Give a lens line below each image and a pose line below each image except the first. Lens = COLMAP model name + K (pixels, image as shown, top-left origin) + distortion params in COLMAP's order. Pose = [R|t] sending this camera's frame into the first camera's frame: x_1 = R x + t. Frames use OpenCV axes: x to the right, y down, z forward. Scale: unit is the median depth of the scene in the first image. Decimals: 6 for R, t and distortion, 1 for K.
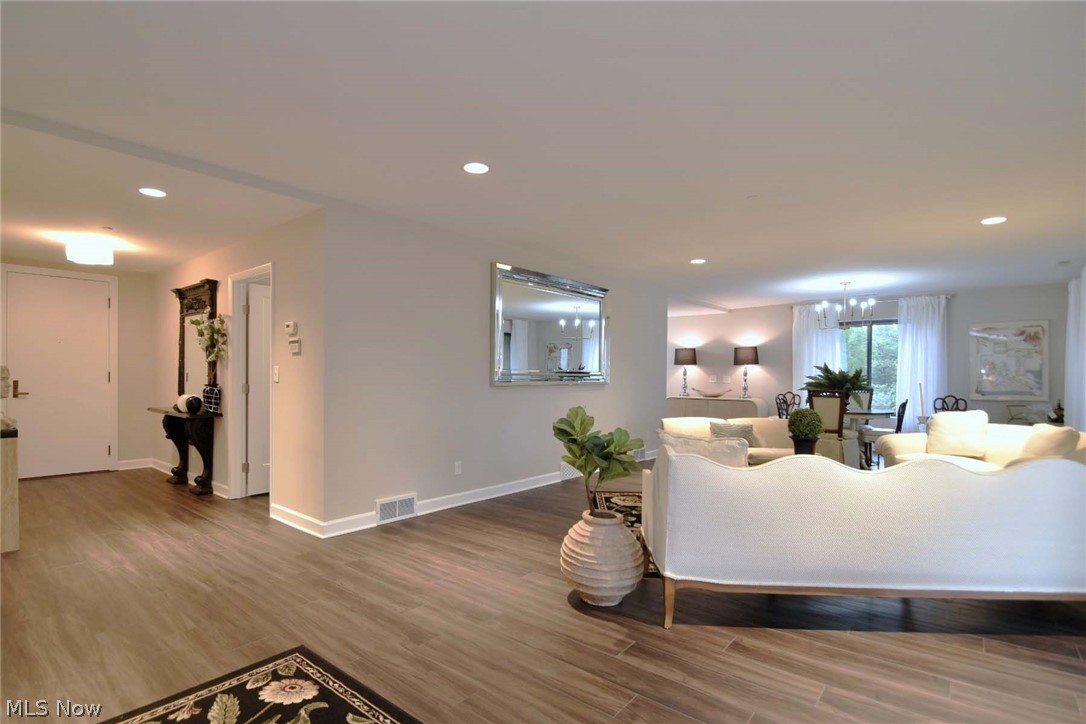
lens RADIAL K [[519.6, 0, 538.0], [0, 519.6, 380.6], [0, 0, 1]] dist [-0.026056, -0.000085]
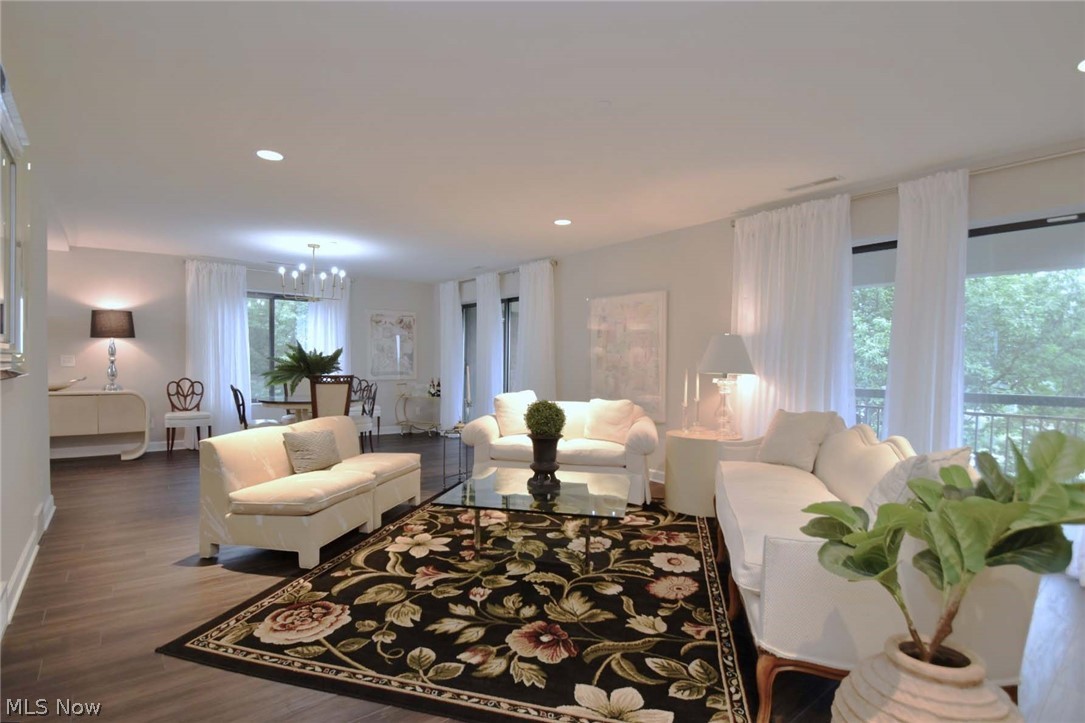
lens RADIAL K [[521.1, 0, 529.3], [0, 521.1, 378.8], [0, 0, 1]] dist [0.003876, -0.014662]
pose [[0.225241, -0.034112, 0.973706, -0.171381], [-0.001500, 0.999374, 0.035358, -0.005437], [-0.974302, -0.009424, 0.225049, 0.515682]]
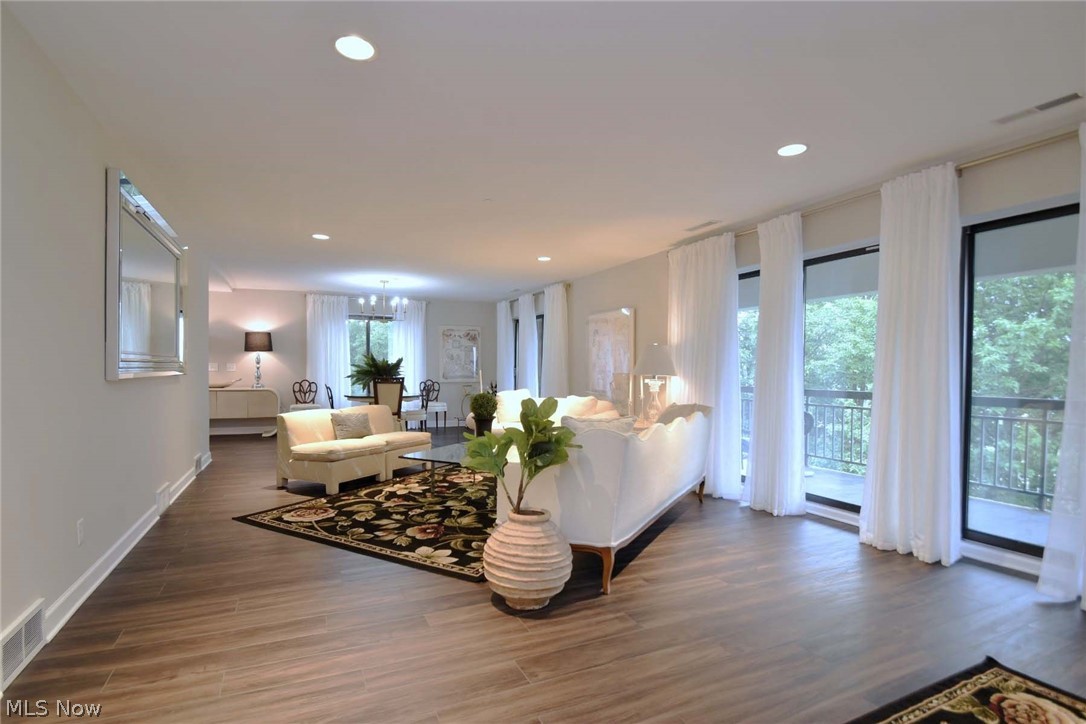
lens RADIAL K [[509.8, 0, 524.6], [0, 509.8, 379.0], [0, 0, 1]] dist [0.002456, -0.014132]
pose [[0.456329, -0.022249, 0.889533, -0.288056], [0.002212, 0.999713, 0.023870, -0.003381], [-0.889808, -0.008925, 0.456247, 0.238039]]
